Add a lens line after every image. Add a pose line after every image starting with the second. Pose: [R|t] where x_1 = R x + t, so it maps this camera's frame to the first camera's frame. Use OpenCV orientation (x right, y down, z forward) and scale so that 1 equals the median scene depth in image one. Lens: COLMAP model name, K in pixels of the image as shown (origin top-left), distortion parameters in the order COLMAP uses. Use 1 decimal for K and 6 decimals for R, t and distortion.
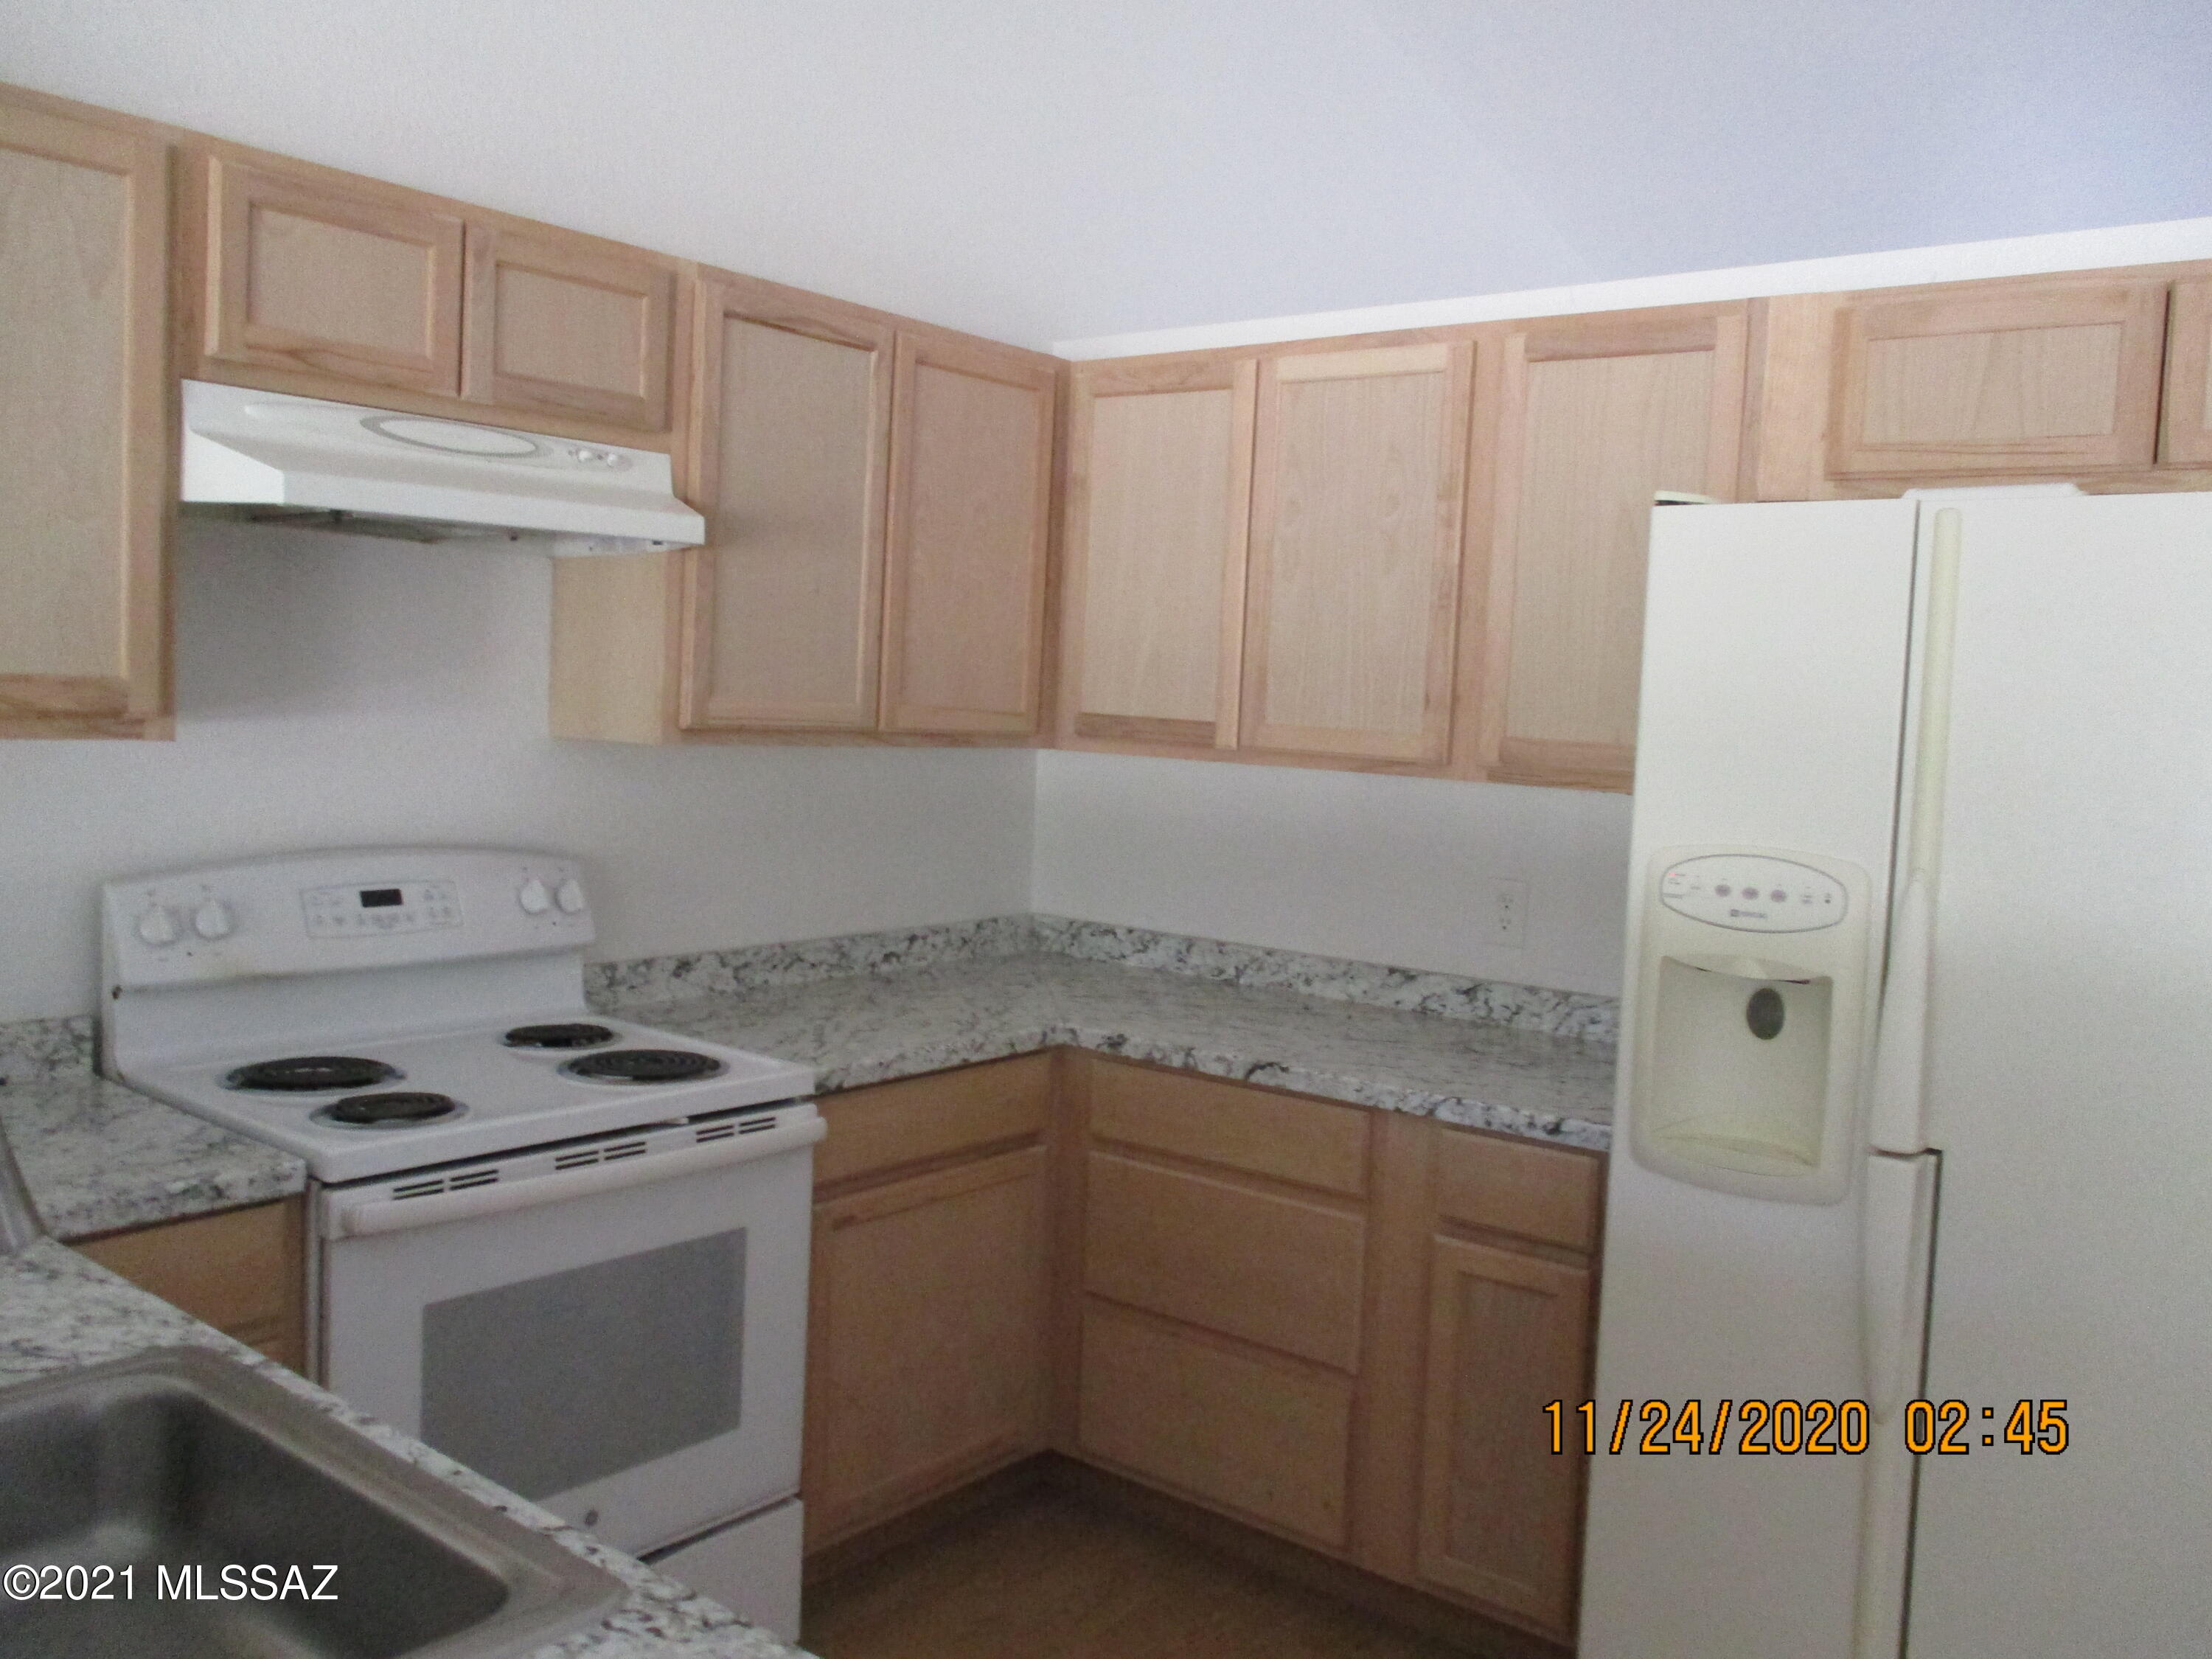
lens RADIAL K [[1832.0, 0, 1094.5], [0, 1832.0, 825.0], [0, 0, 1]] dist [-0.028984, 0.005974]
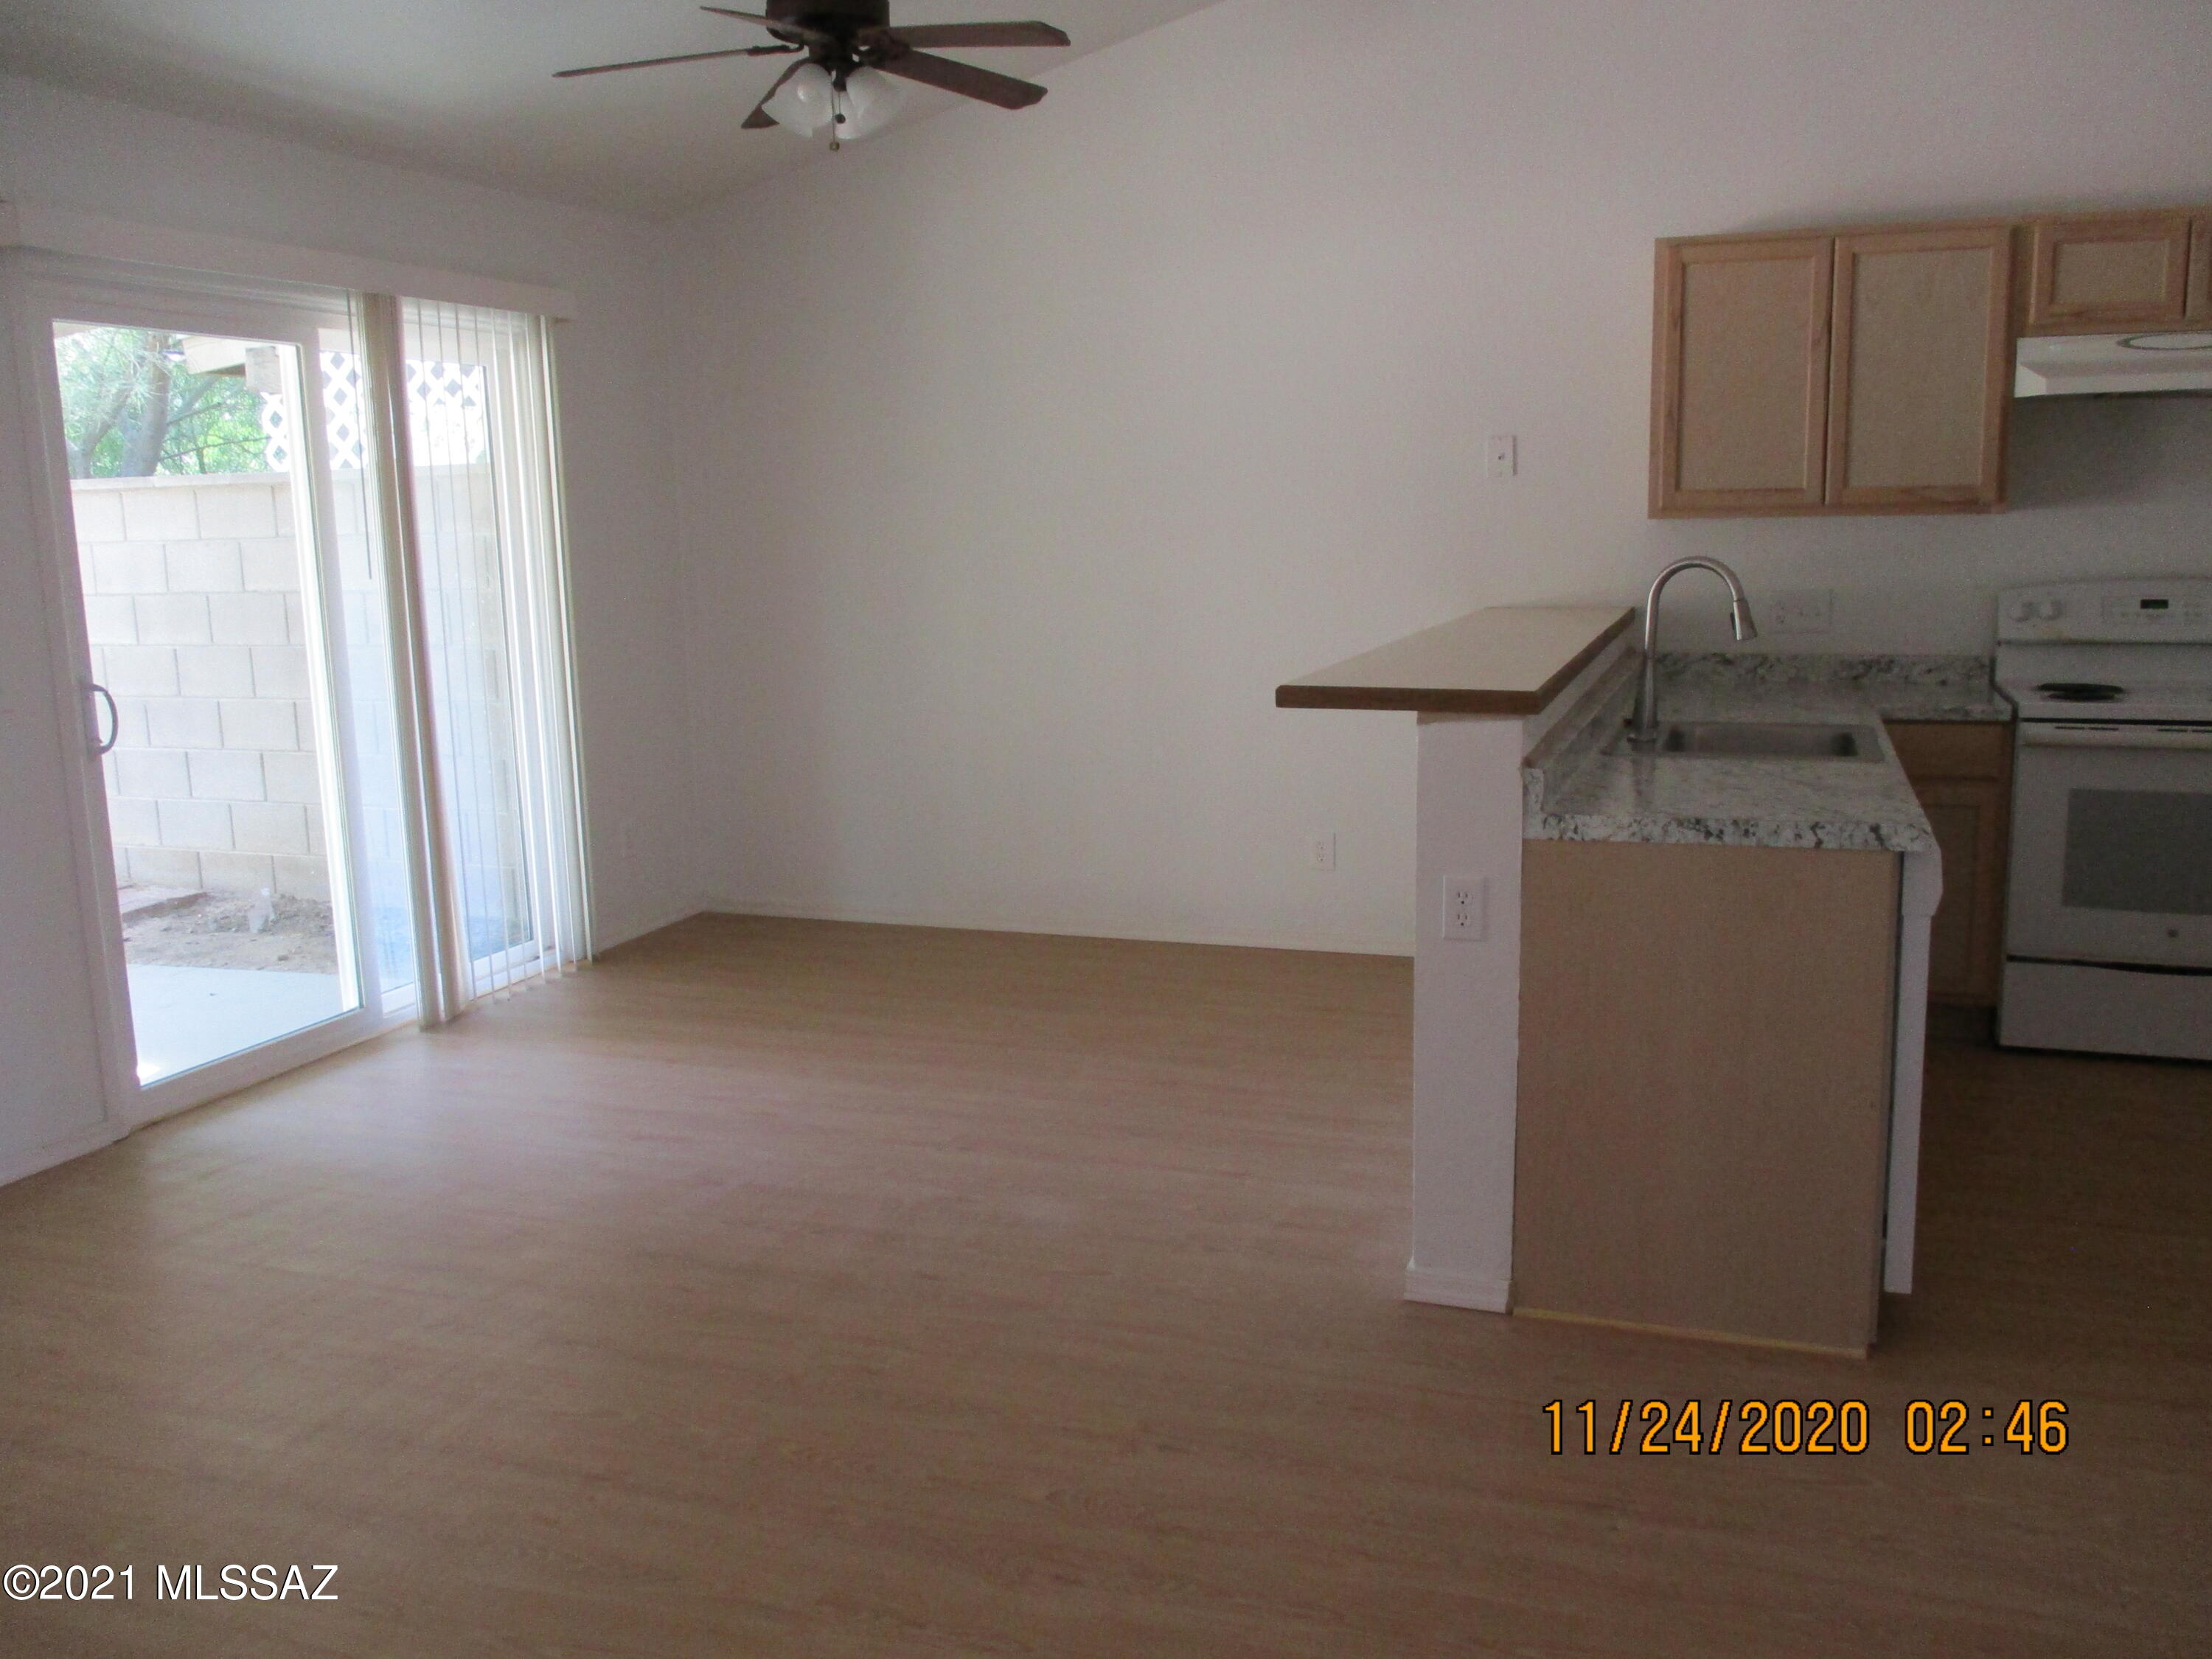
lens RADIAL K [[1832.0, 0, 1094.5], [0, 1832.0, 825.0], [0, 0, 1]] dist [-0.028984, 0.005974]
pose [[0.327661, 0.111450, -0.938199, 1.063806], [-0.035217, 0.993769, 0.105752, 0.115072], [0.944139, -0.001610, 0.329544, -0.624766]]
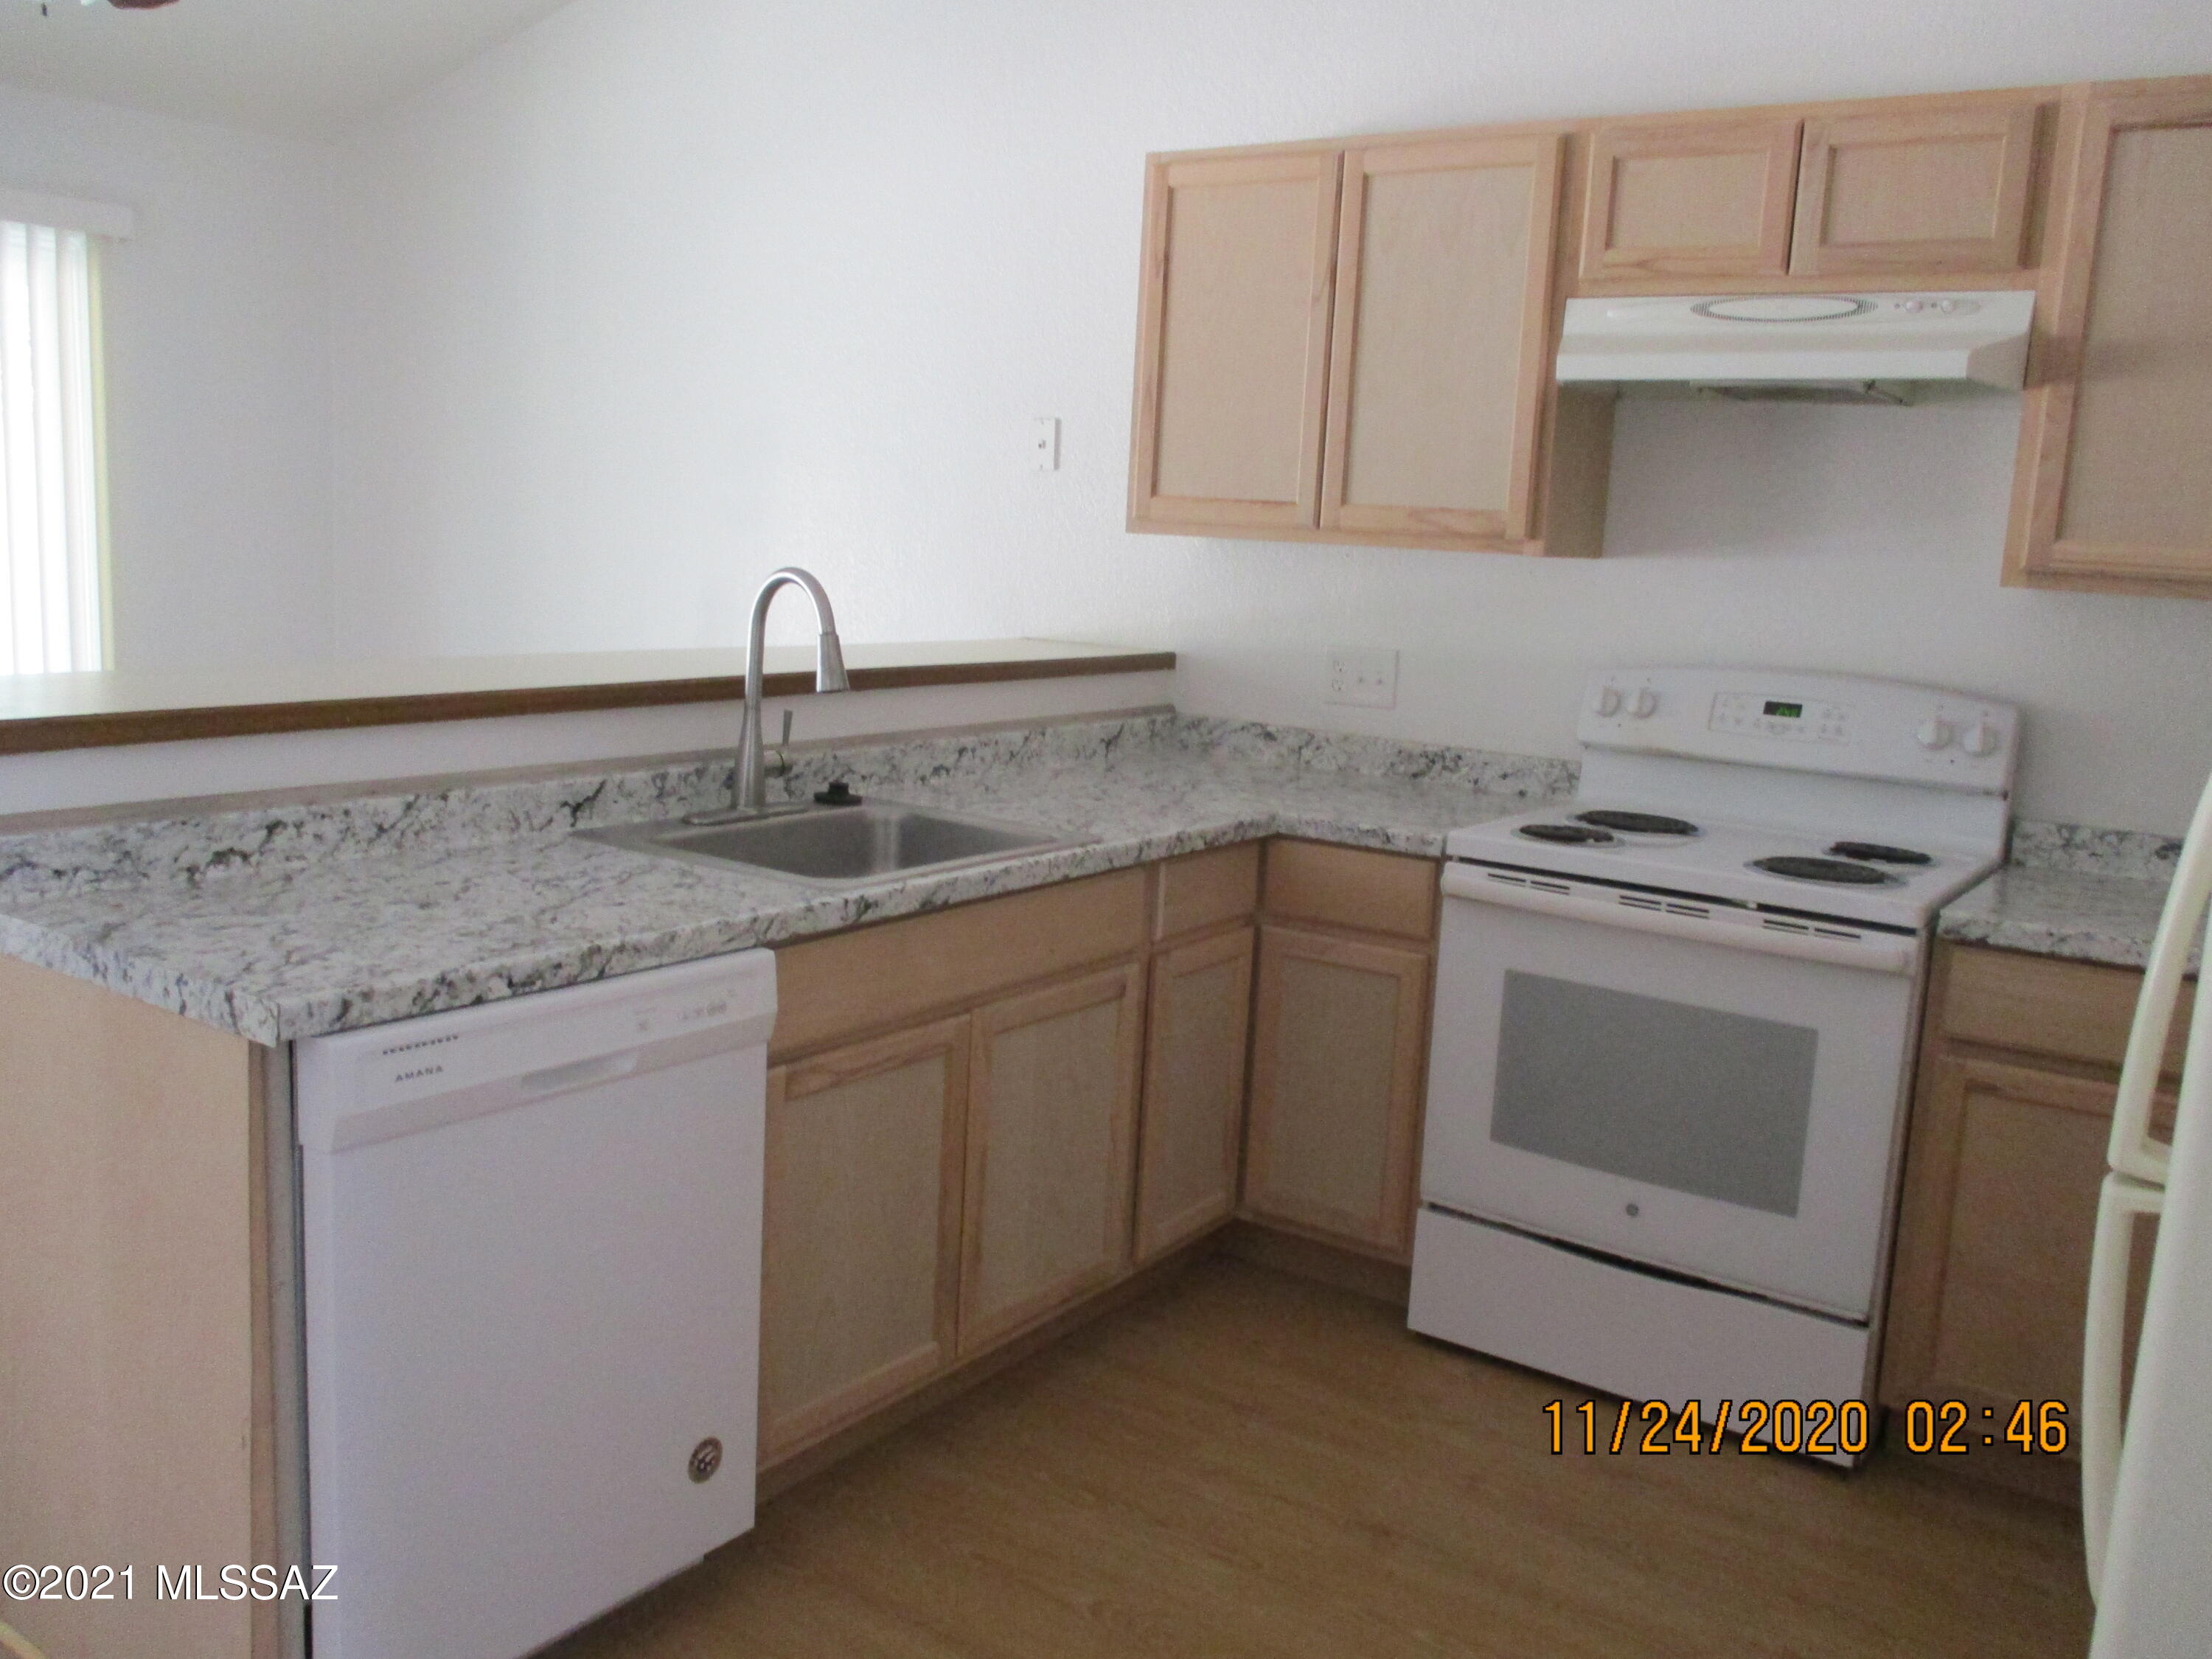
lens RADIAL K [[1832.0, 0, 1094.5], [0, 1832.0, 825.0], [0, 0, 1]] dist [-0.028984, 0.005974]
pose [[0.078119, 0.126521, -0.988883, 0.843932], [-0.121586, 0.985719, 0.116511, 0.033774], [0.989502, 0.111132, 0.092387, 0.505564]]
